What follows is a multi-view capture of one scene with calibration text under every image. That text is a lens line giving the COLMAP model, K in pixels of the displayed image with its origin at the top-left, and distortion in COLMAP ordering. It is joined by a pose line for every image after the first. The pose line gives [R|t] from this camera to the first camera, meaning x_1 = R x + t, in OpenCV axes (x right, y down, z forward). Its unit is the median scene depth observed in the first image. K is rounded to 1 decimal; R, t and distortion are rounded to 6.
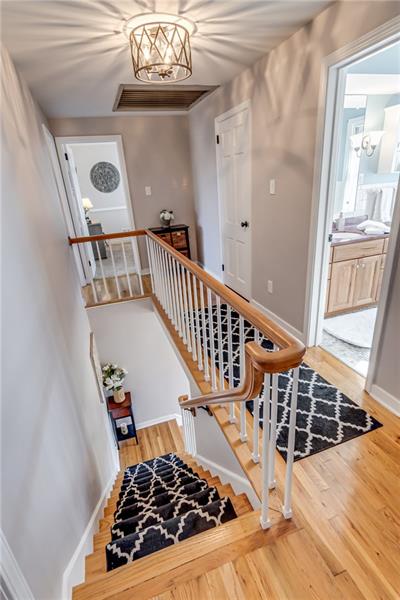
lens RADIAL K [[303.9, 0, 200.6], [0, 303.9, 299.0], [0, 0, 1]] dist [0.005495, 0.000660]
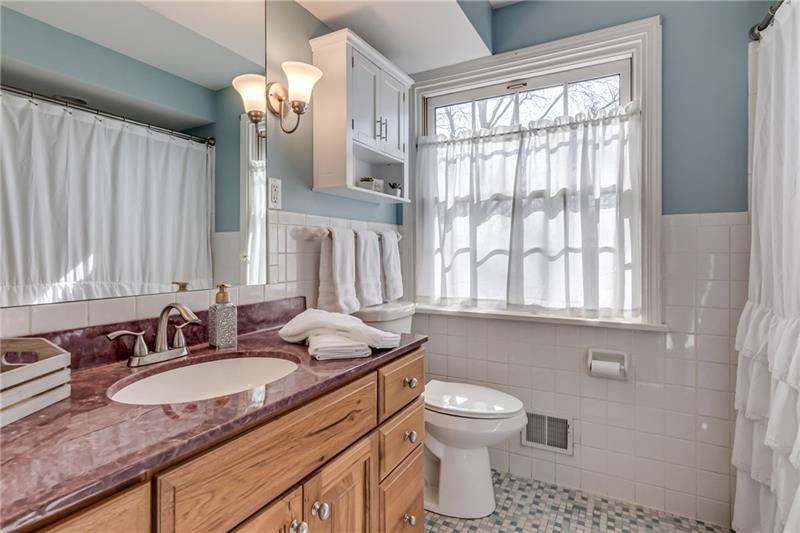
lens RADIAL K [[405.2, 0, 400.8], [0, 405.2, 258.0], [0, 0, 1]] dist [0.005495, 0.000660]
pose [[0.733777, 0.059285, 0.676799, 0.330561], [0.200194, 0.933087, -0.298783, -0.164050], [-0.649225, 0.354731, 0.672809, 0.637447]]
